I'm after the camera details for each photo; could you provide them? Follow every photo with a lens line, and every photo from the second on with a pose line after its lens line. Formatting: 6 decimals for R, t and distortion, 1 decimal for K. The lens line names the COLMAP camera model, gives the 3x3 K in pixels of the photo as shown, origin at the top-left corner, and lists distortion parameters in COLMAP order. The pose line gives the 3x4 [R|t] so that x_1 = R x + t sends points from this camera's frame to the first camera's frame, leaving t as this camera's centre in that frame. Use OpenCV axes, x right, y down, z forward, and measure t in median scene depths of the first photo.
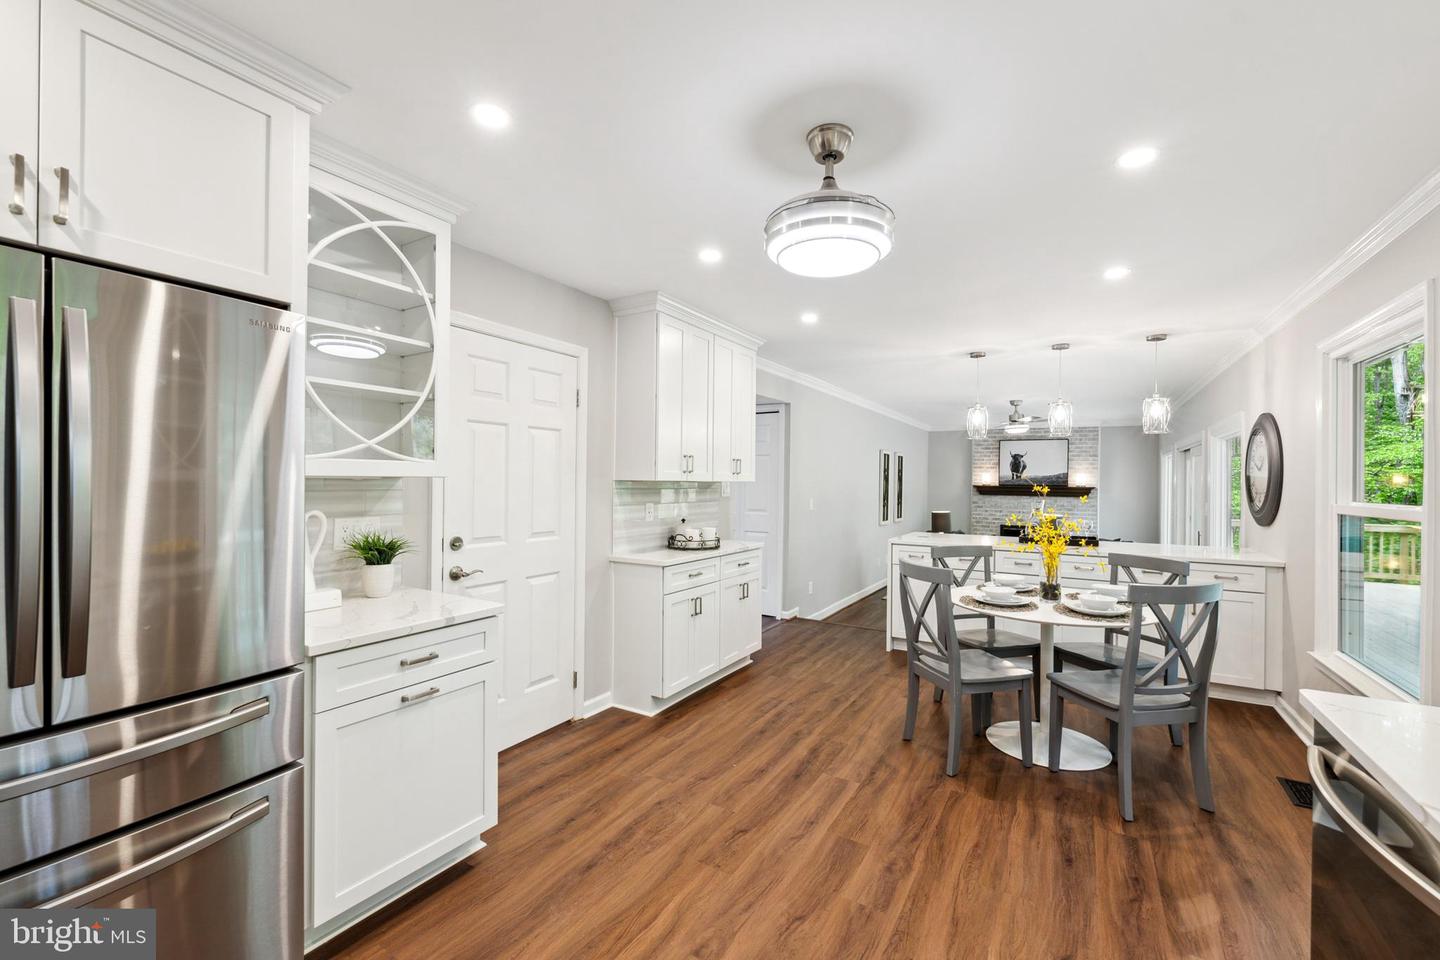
lens RADIAL K [[587.0, 0, 721.0], [0, 587.0, 481.1], [0, 0, 1]] dist [0.001958, 0.000119]
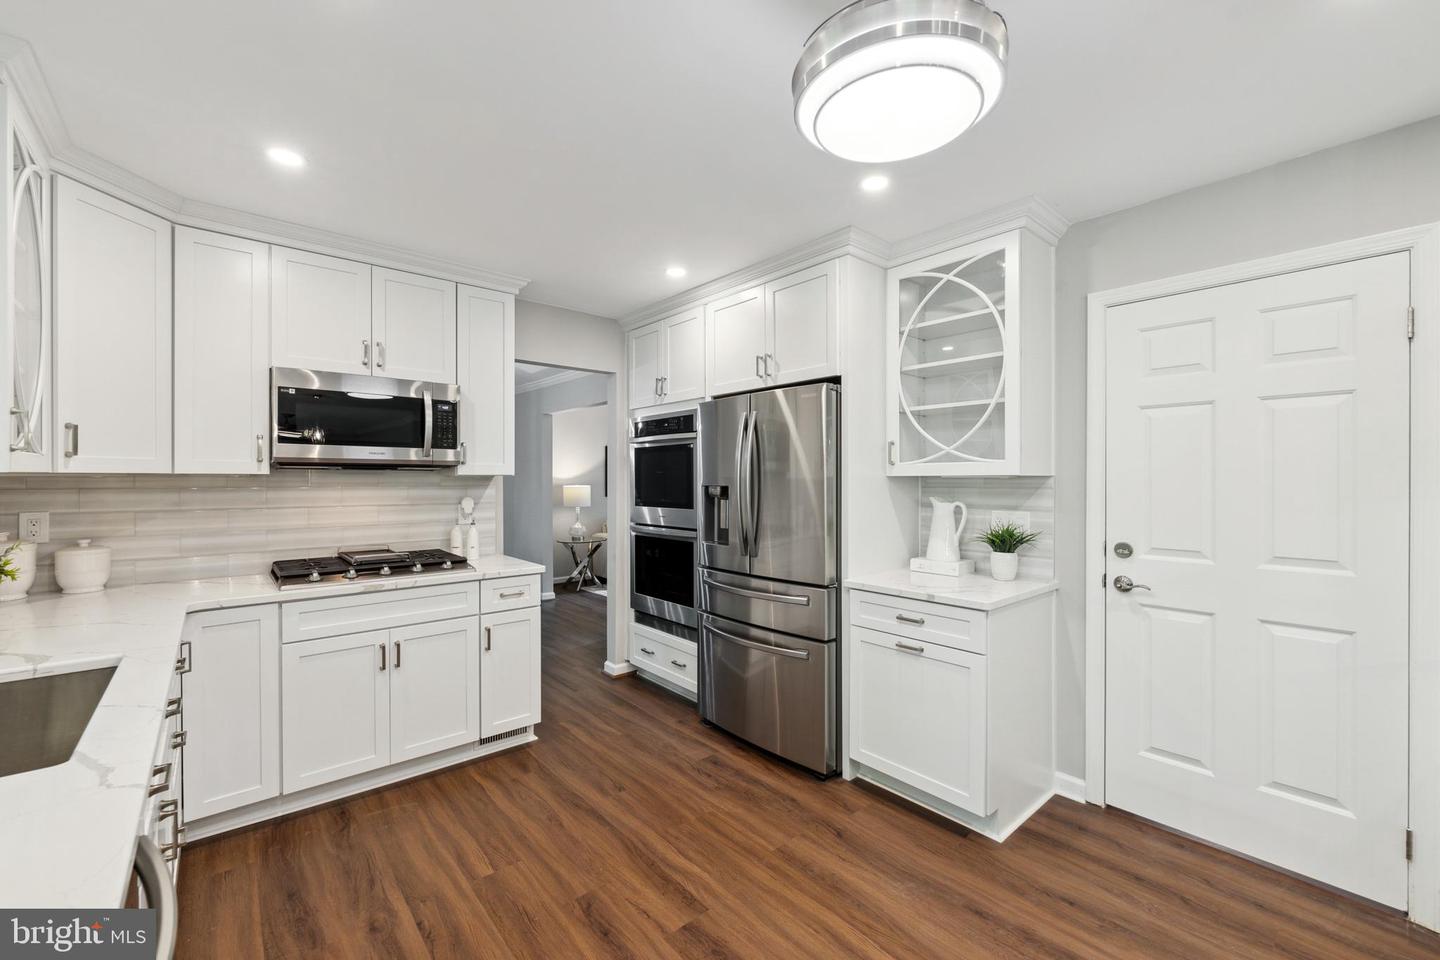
lens RADIAL K [[587.0, 0, 723.6], [0, 587.0, 479.7], [0, 0, 1]] dist [0.001958, 0.000119]
pose [[-0.298634, -0.007526, -0.954338, 0.672802], [-0.000740, 0.999970, -0.007654, 0.009757], [0.954367, -0.001579, -0.298631, 0.815573]]
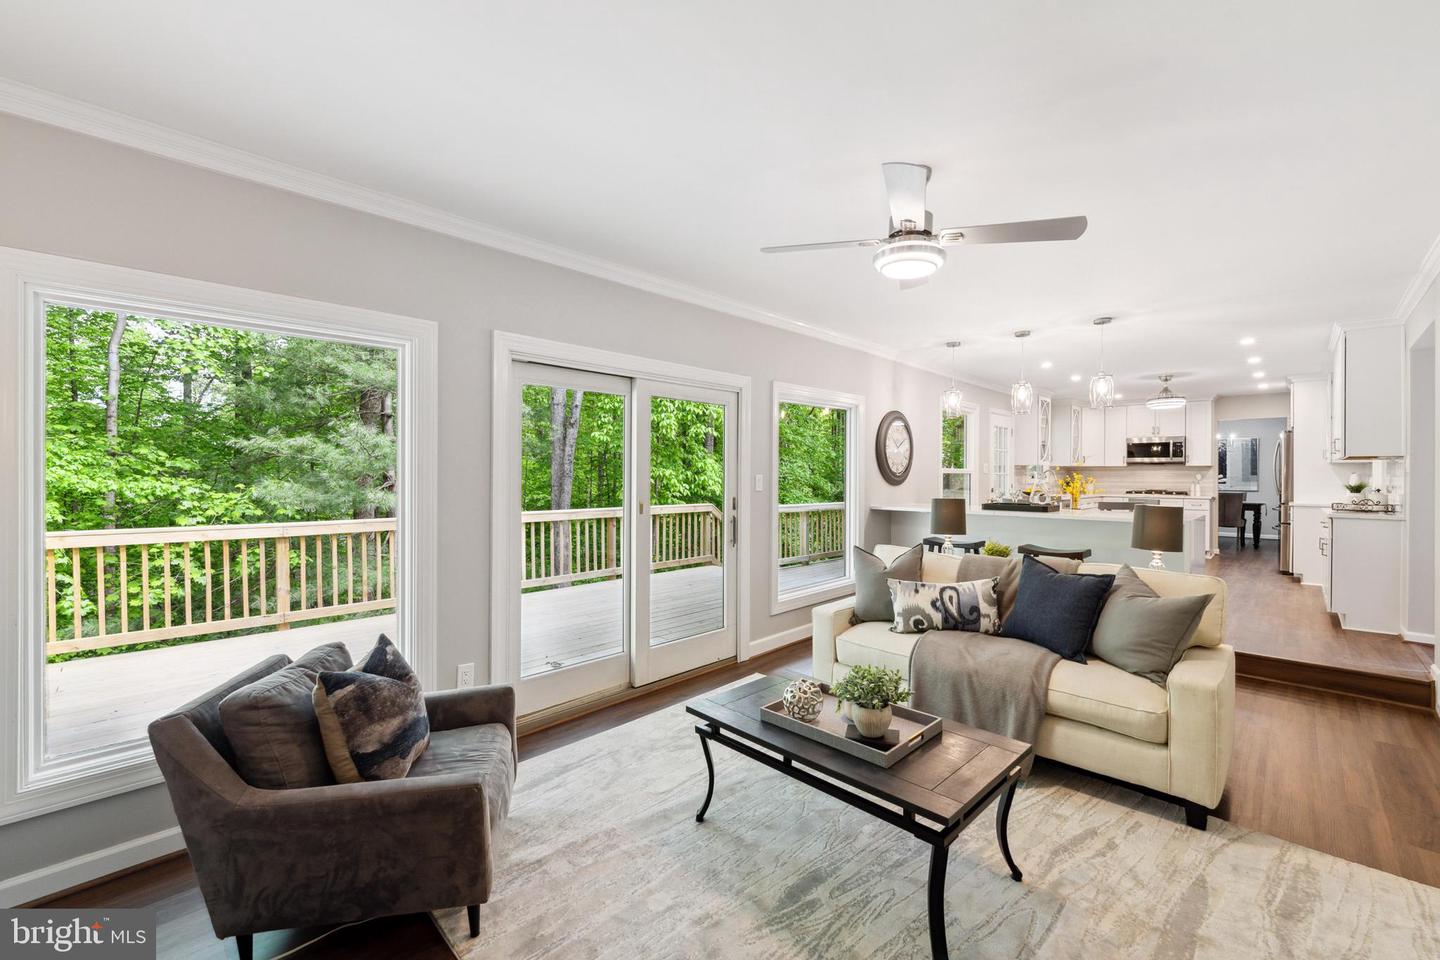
lens RADIAL K [[587.0, 0, 724.2], [0, 587.0, 479.4], [0, 0, 1]] dist [0.001958, 0.000119]
pose [[-0.972730, -0.007057, 0.231834, 1.088065], [-0.005104, 0.999946, 0.009022, 0.030829], [-0.231885, 0.007592, -0.972714, 2.274588]]
